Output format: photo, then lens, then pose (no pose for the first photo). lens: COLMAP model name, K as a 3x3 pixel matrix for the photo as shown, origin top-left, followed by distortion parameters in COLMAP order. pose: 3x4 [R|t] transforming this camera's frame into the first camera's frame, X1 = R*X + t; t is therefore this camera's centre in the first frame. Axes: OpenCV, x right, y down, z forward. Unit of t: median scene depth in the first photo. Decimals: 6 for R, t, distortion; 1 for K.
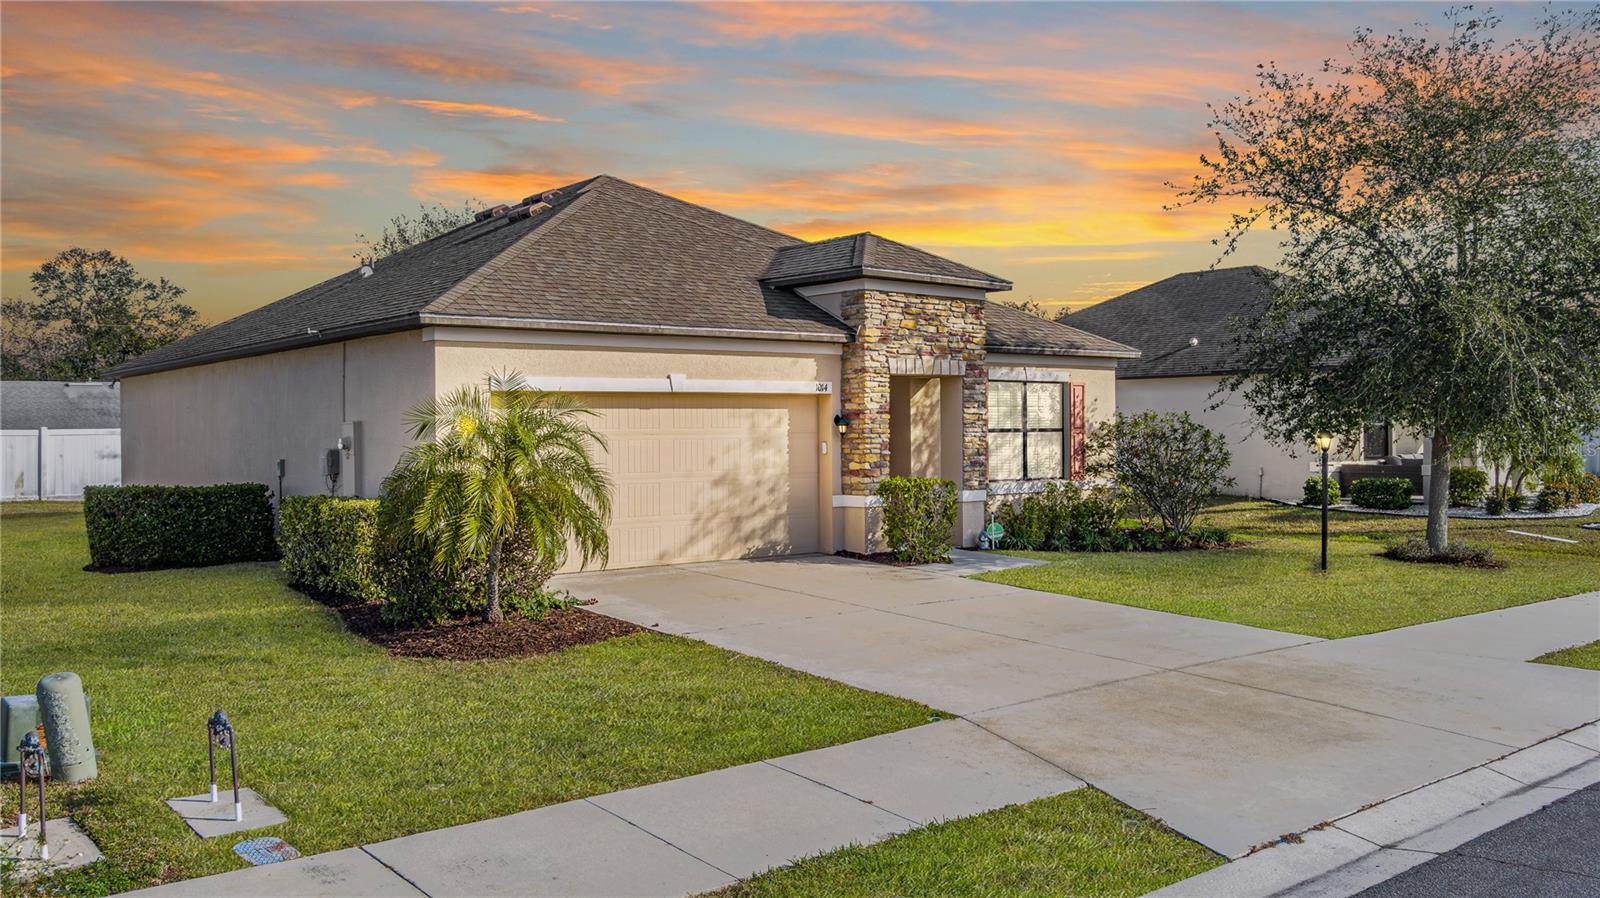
lens RADIAL K [[1315.7, 0, 793.9], [0, 1315.7, 447.3], [0, 0, 1]] dist [-0.052478, -0.000058]
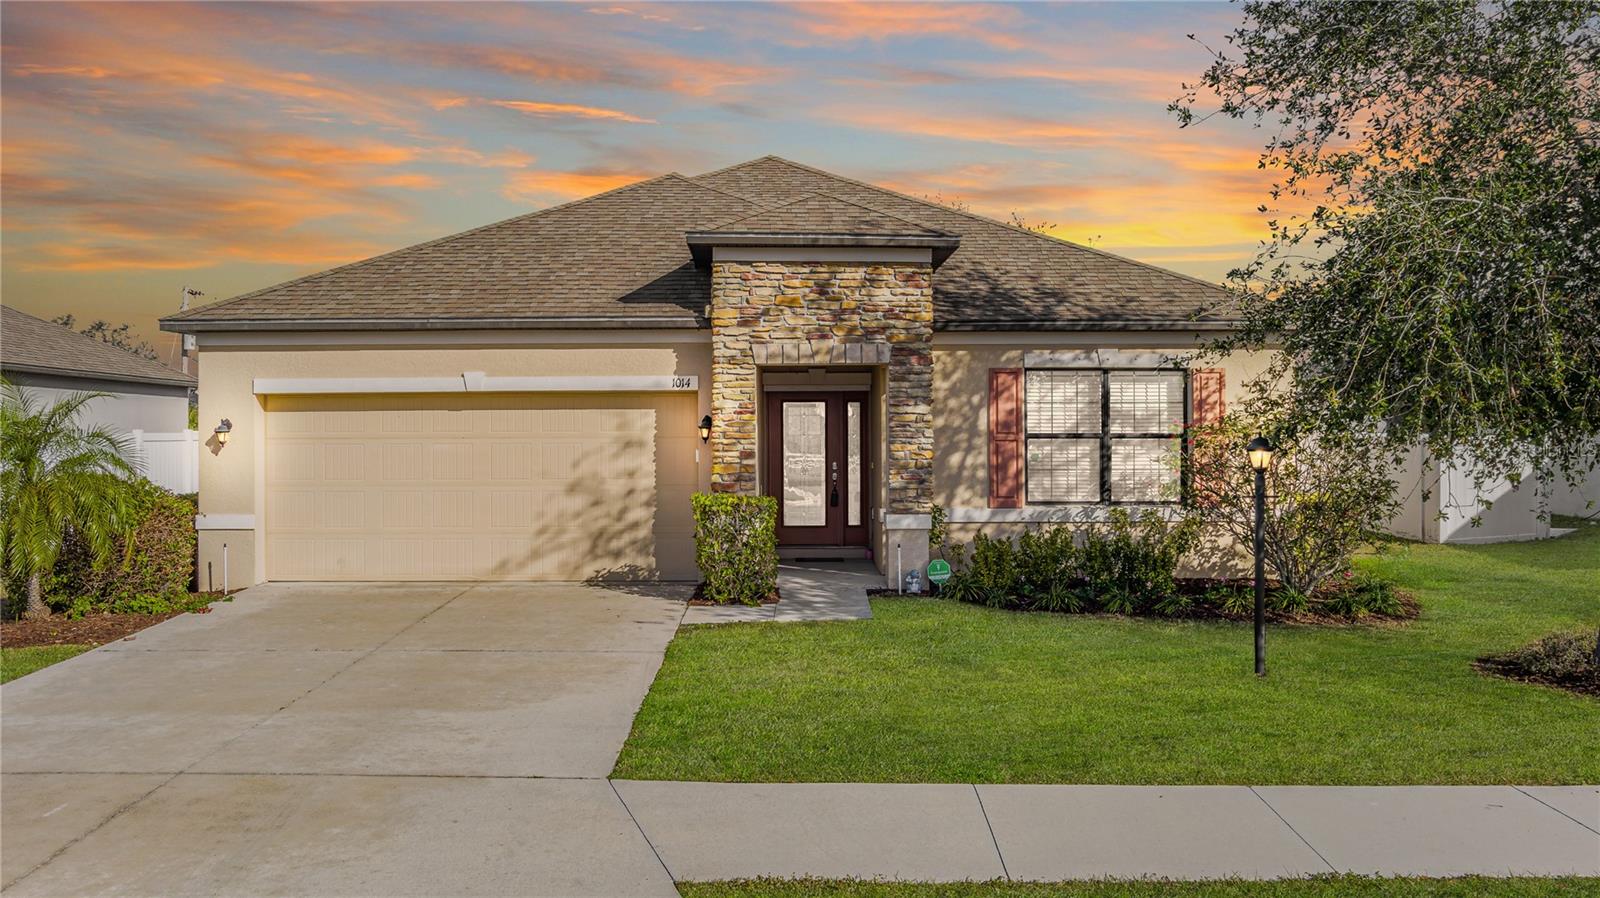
lens RADIAL K [[1315.7, 0, 793.9], [0, 1315.7, 447.3], [0, 0, 1]] dist [-0.052478, -0.000058]
pose [[0.768978, 0.013578, -0.639131, 0.601999], [-0.014482, 0.999888, 0.003818, -0.008539], [0.639111, 0.006320, 0.769089, 0.401222]]
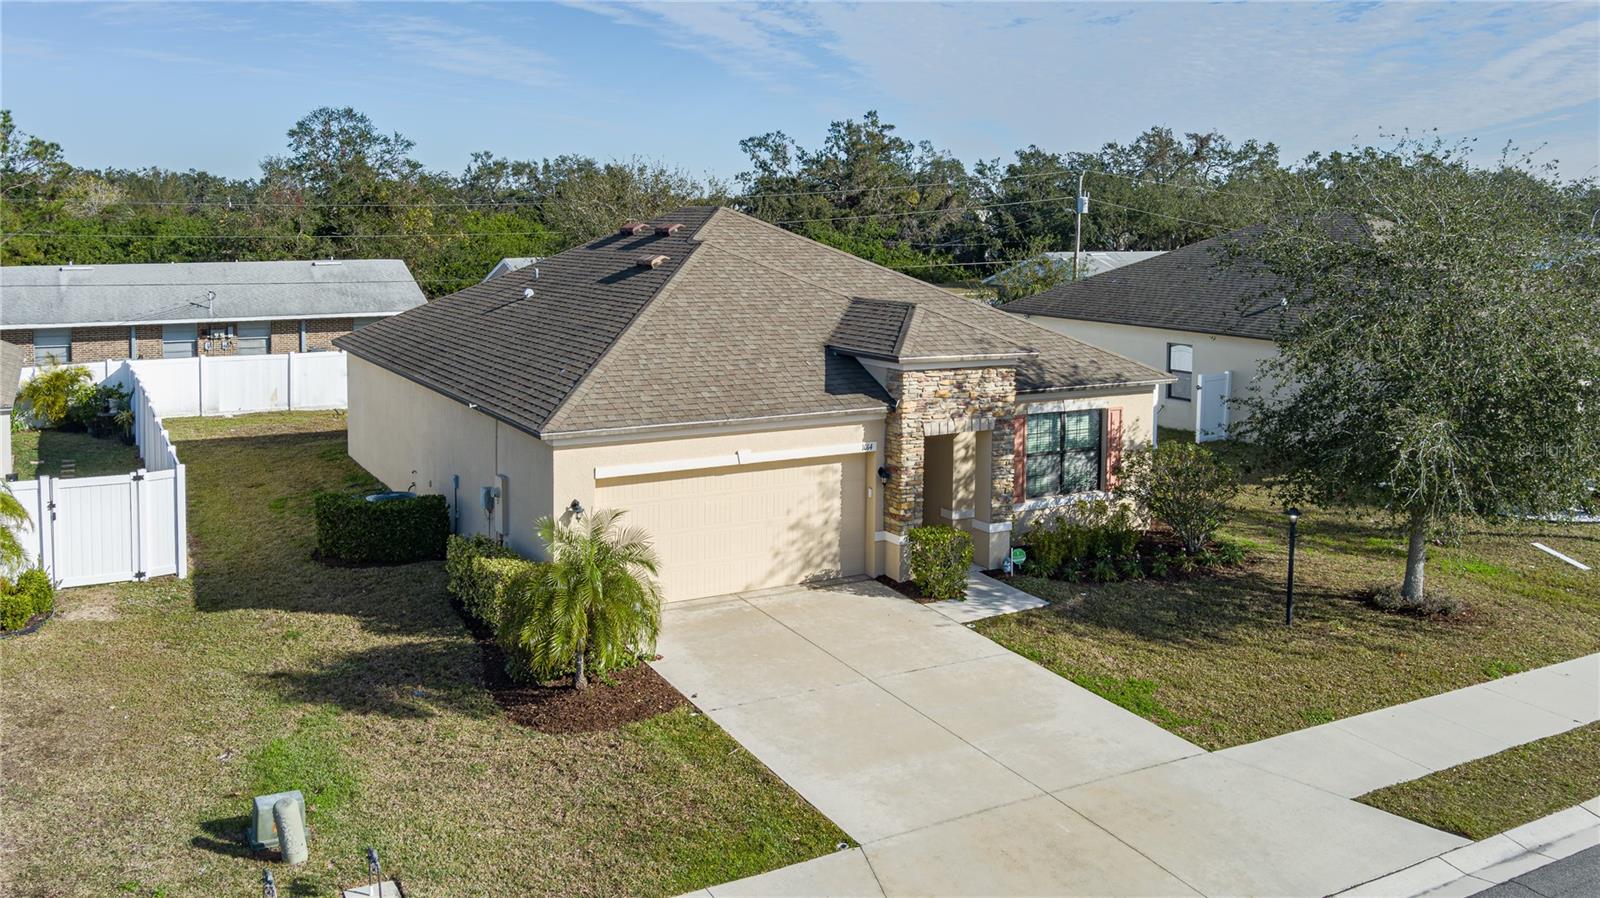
lens RADIAL K [[1318.3, 0, 737.4], [0, 1318.3, 305.3], [0, 0, 1]] dist [-0.048947, 0.004645]
pose [[0.980426, 0.027379, -0.194977, 0.137867], [-0.016230, 0.998153, 0.058547, -0.246736], [0.196220, -0.054237, 0.979059, -0.227222]]
